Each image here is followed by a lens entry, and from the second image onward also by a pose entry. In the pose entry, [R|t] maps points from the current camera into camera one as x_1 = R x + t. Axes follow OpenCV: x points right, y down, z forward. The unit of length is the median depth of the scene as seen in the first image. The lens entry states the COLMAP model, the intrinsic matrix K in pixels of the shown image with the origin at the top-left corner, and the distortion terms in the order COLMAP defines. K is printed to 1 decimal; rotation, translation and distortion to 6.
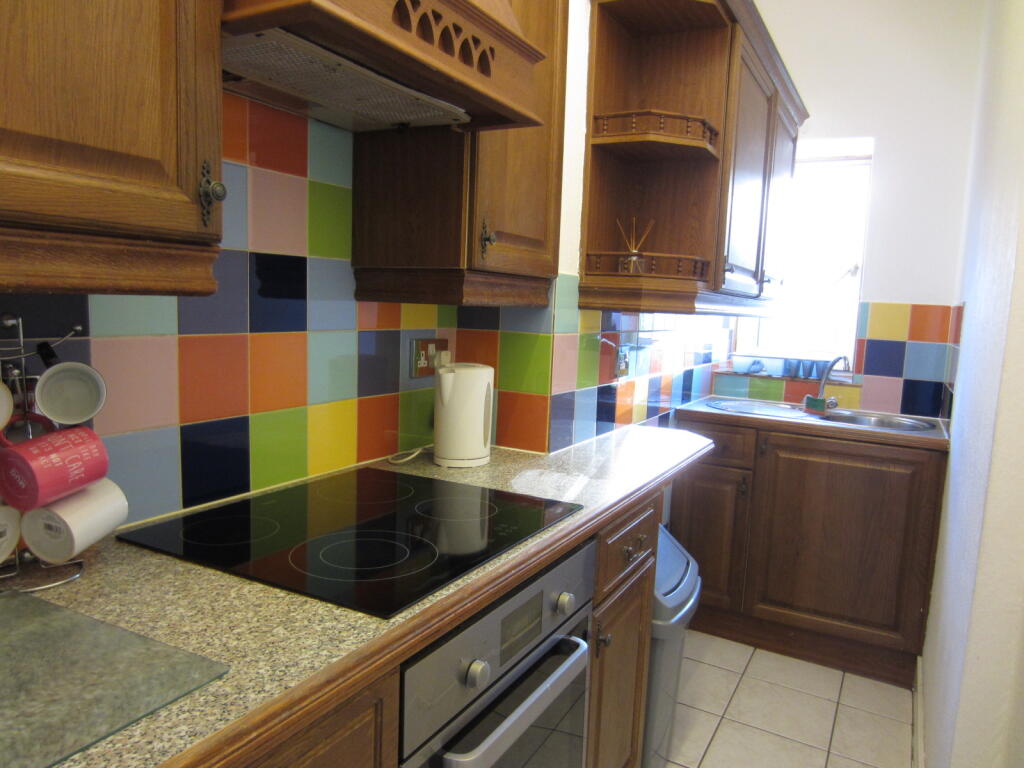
lens RADIAL K [[722.3, 0, 508.9], [0, 722.3, 388.1], [0, 0, 1]] dist [-0.043177, 0.011494]
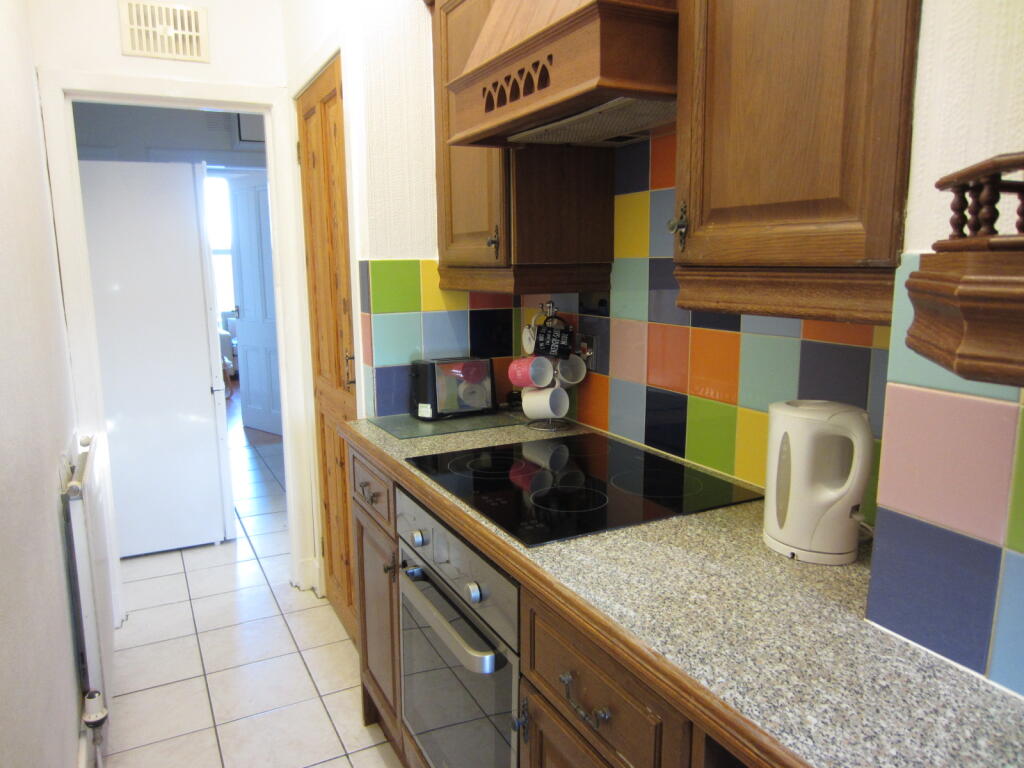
lens RADIAL K [[722.3, 0, 508.6], [0, 722.3, 380.9], [0, 0, 1]] dist [-0.043177, 0.011494]
pose [[-0.558277, 0.106476, -0.822794, 0.852297], [-0.106736, 0.974272, 0.198501, -0.207350], [0.822760, 0.198640, -0.532548, 1.503781]]
